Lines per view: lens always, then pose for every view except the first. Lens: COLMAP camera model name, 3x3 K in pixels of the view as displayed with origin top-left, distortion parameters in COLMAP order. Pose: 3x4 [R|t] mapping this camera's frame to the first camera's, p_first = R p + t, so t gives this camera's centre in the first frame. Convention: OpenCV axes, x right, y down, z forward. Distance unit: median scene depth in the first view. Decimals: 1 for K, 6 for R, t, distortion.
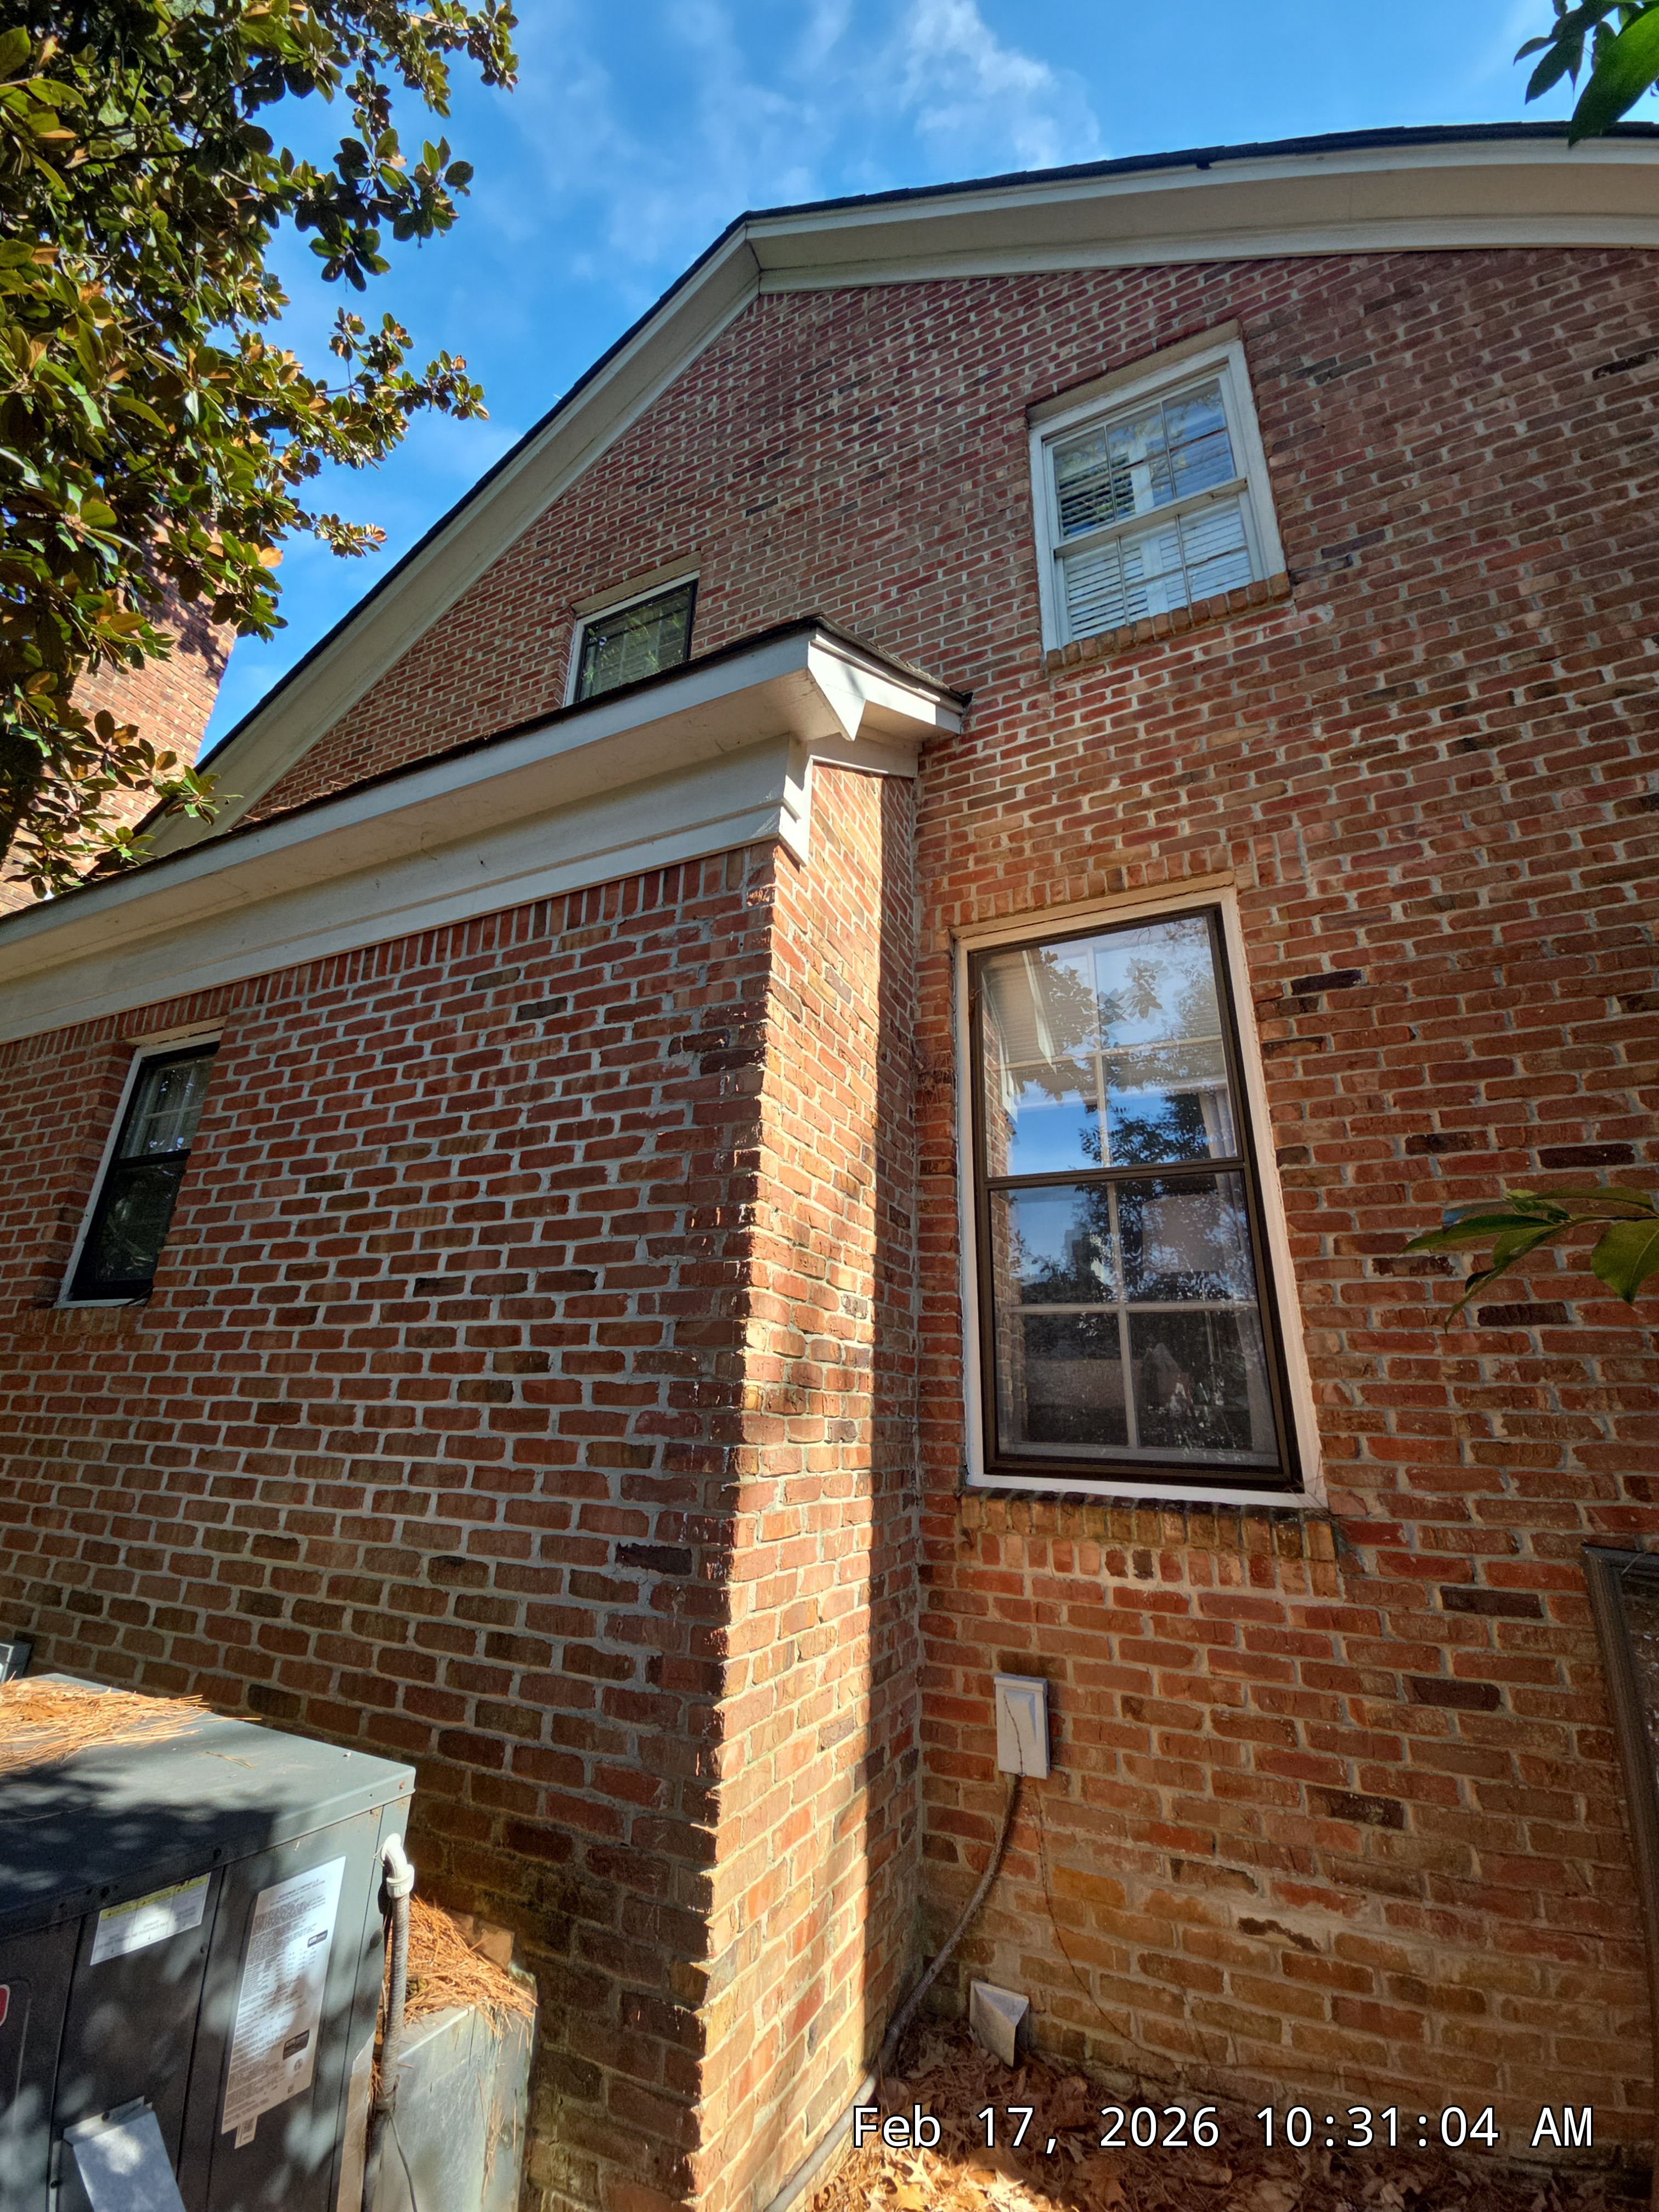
lens RADIAL K [[899.3, 0, 828.2], [0, 899.3, 1101.1], [0, 0, 1]] dist [0.015869, -0.008873]
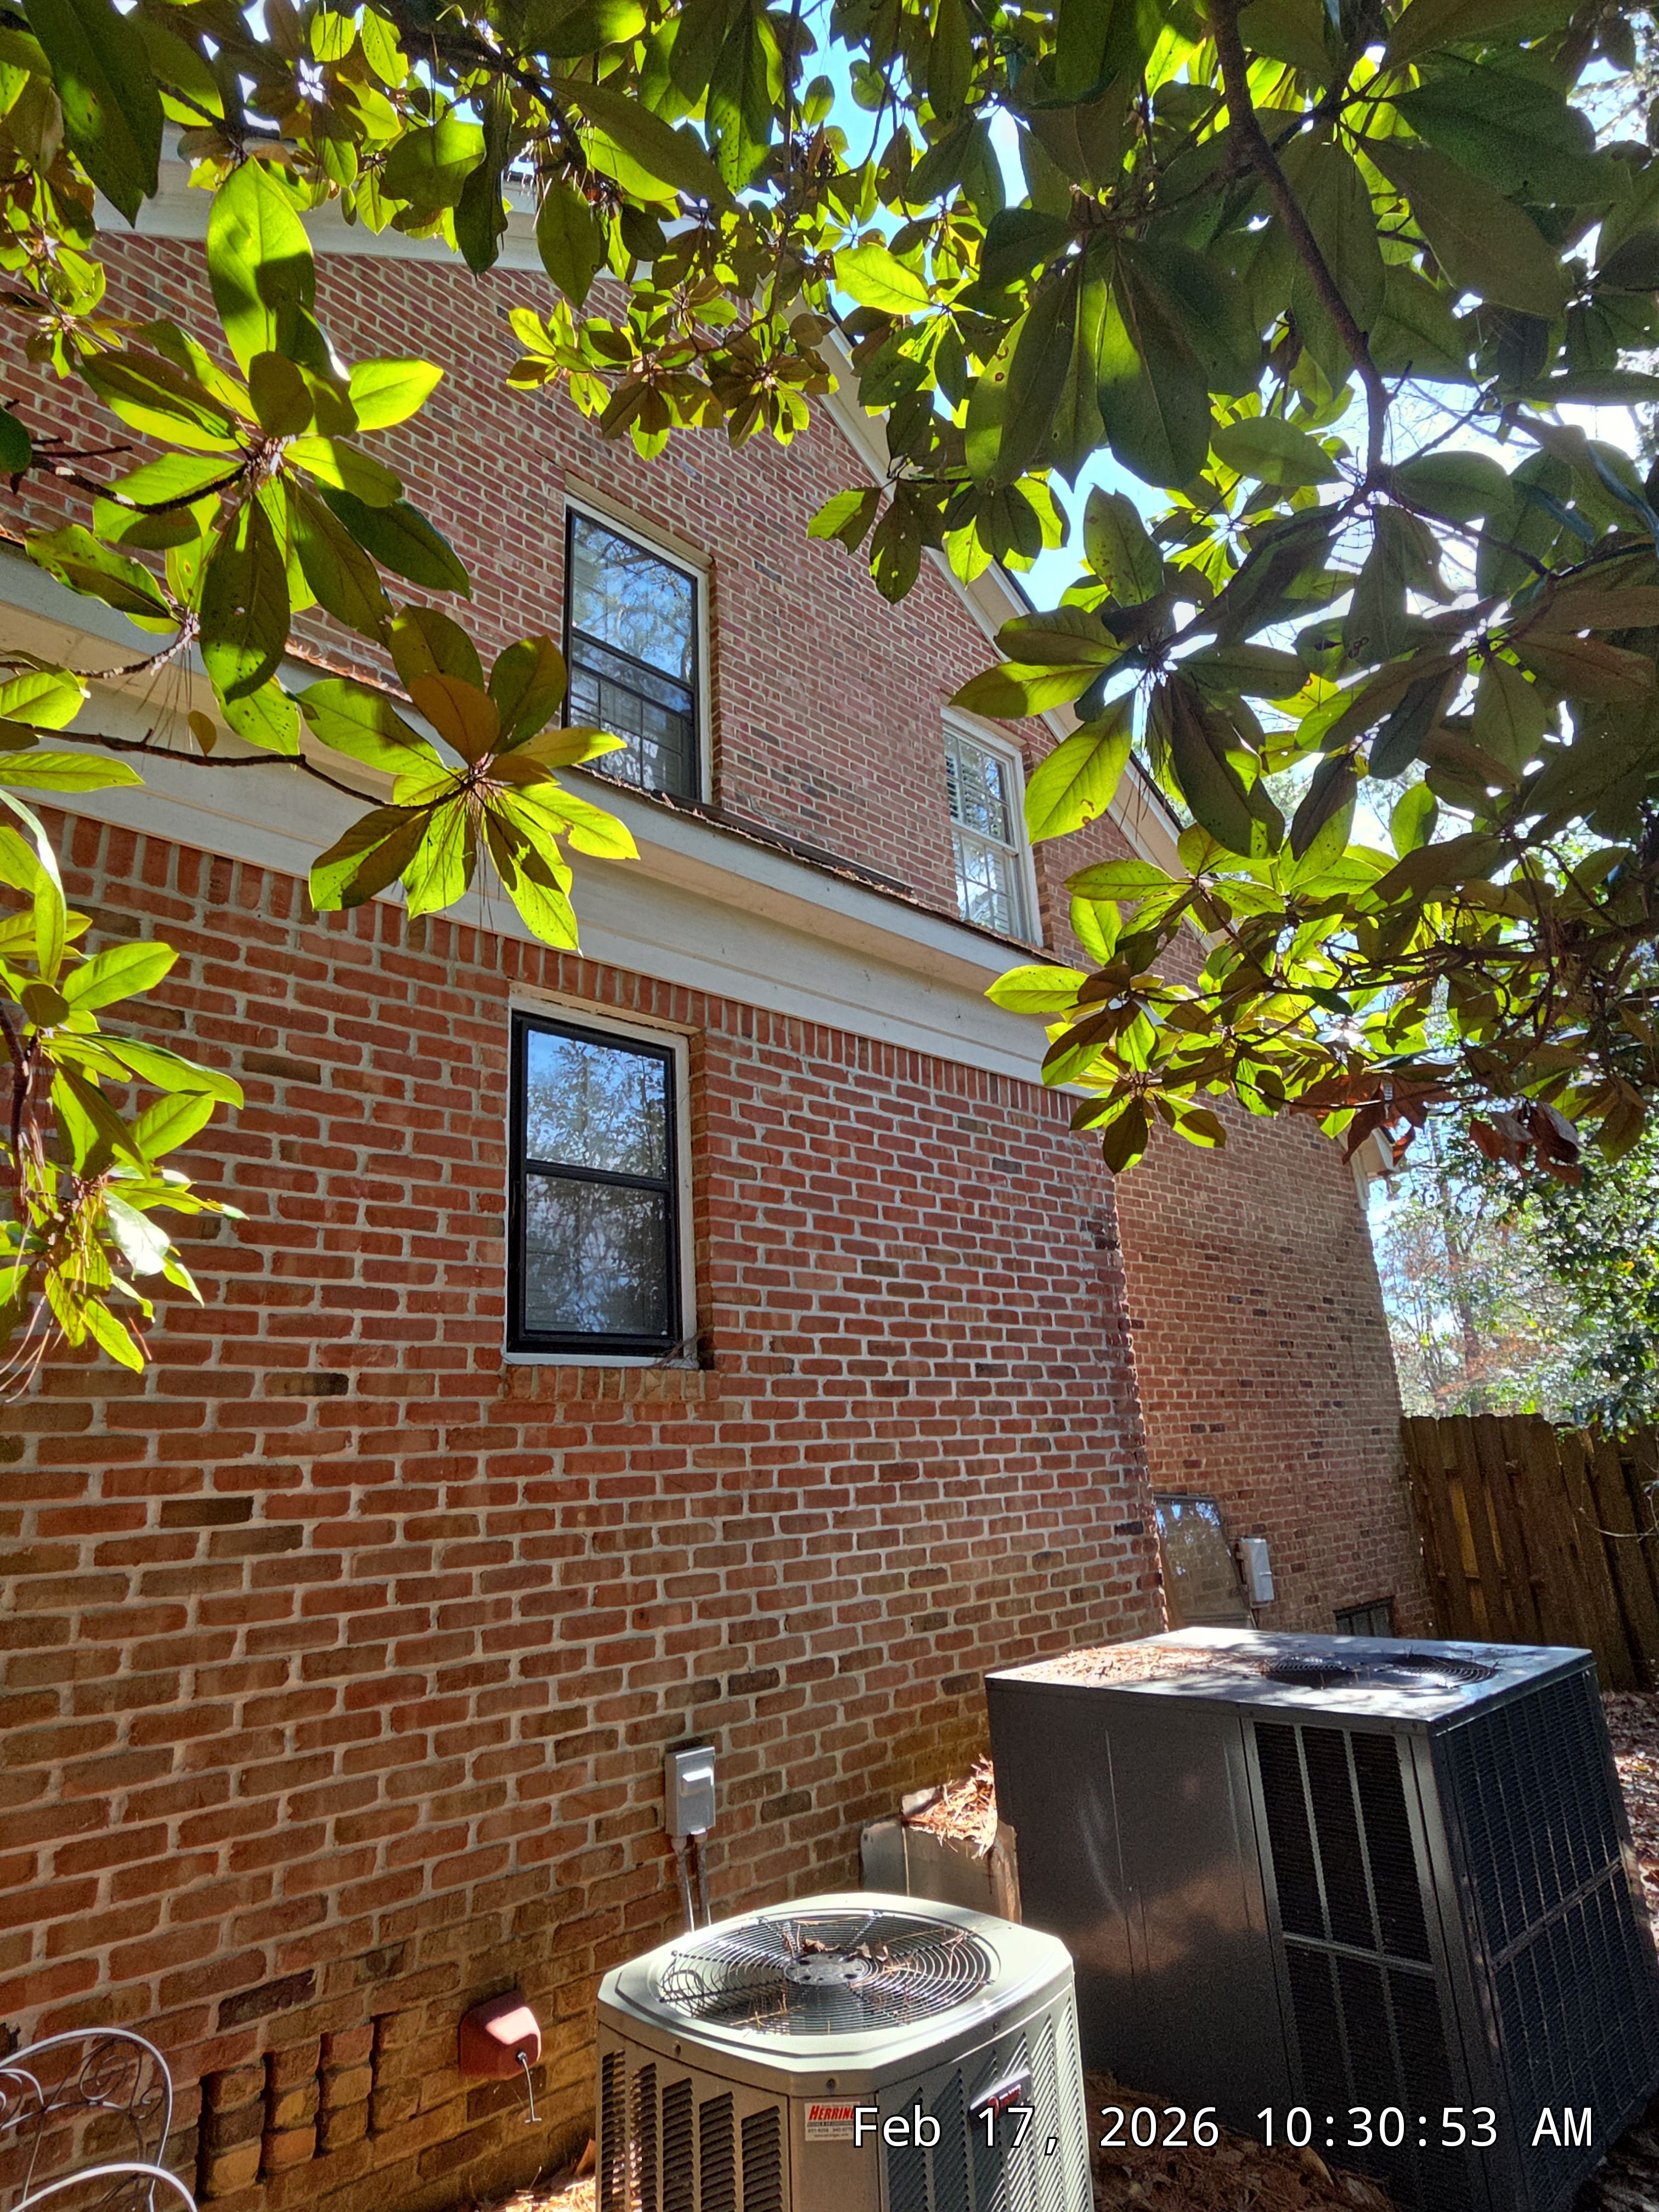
lens RADIAL K [[1184.8, 0, 825.6], [0, 1184.8, 1107.1], [0, 0, 1]] dist [0.004701, 0.000217]
pose [[0.371808, 0.215926, 0.902848, -2.094040], [-0.264297, 0.956944, -0.120022, 0.101778], [-0.889891, -0.193995, 0.412868, 0.537754]]
